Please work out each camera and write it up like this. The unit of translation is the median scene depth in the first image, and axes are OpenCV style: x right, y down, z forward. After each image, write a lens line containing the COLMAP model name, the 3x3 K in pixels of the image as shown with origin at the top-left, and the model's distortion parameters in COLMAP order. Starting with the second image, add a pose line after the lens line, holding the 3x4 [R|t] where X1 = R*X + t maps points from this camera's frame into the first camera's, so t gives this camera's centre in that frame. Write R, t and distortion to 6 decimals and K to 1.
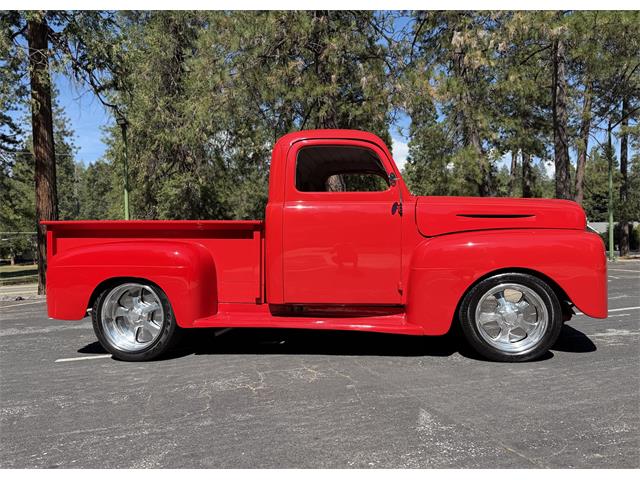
lens RADIAL K [[447.6, 0, 320.0], [0, 447.6, 240.0], [0, 0, 1]] dist [0.085363, -0.133645]
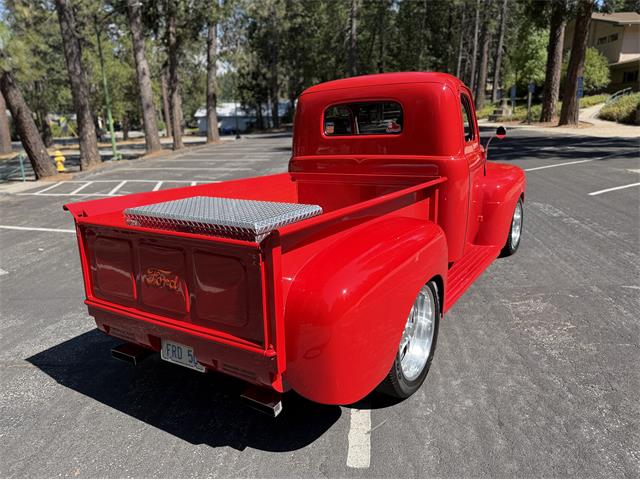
lens RADIAL K [[463.8, 0, 317.7], [0, 463.8, 229.8], [0, 0, 1]] dist [0.050180, -0.073880]
pose [[0.381652, -0.209029, 0.900360, -1.192711], [0.012214, 0.975149, 0.221214, -0.163306], [-0.924225, -0.073430, 0.374721, 0.962394]]
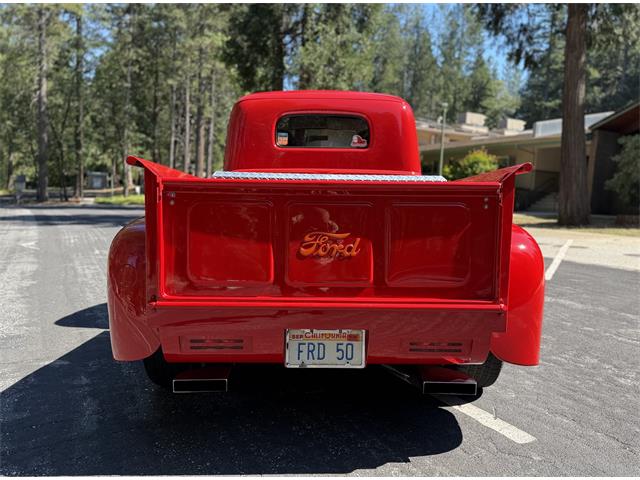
lens RADIAL K [[525.1, 0, 320.0], [0, 525.1, 240.0], [0, 0, 1]] dist [0.004639, -0.000718]
pose [[-0.190727, -0.052287, 0.980250, -1.264222], [-0.032813, 0.998362, 0.046869, 0.015514], [-0.981095, -0.023226, -0.192130, 1.533471]]
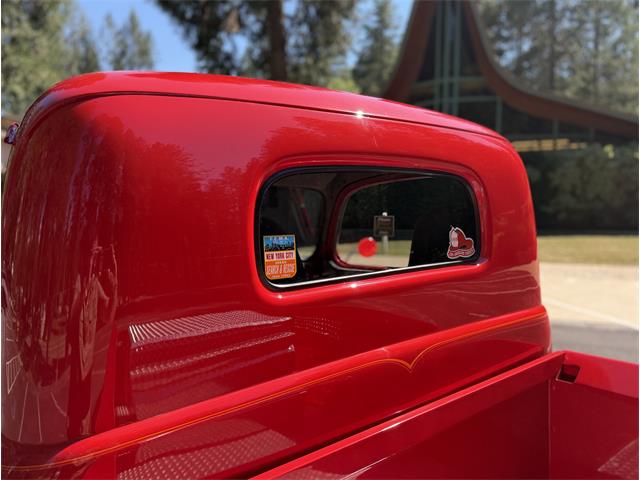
lens RADIAL K [[458.2, 0, 320.0], [0, 458.2, 240.0], [0, 0, 1]] dist [-0.005766, -0.001720]
pose [[-0.744522, -0.014092, 0.667449, -0.262212], [0.016674, 0.999073, 0.039693, -0.174854], [-0.667390, 0.040682, -0.743597, 1.573834]]
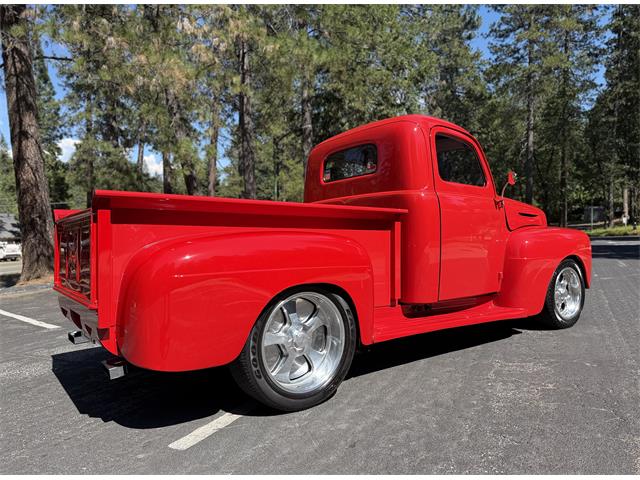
lens RADIAL K [[463.8, 0, 317.7], [0, 463.8, 229.8], [0, 0, 1]] dist [0.050180, -0.073880]
pose [[0.691841, 0.017300, 0.721843, -0.986685], [-0.007522, 0.999831, -0.016752, 0.013653], [-0.722011, 0.006160, 0.691854, 0.549082]]
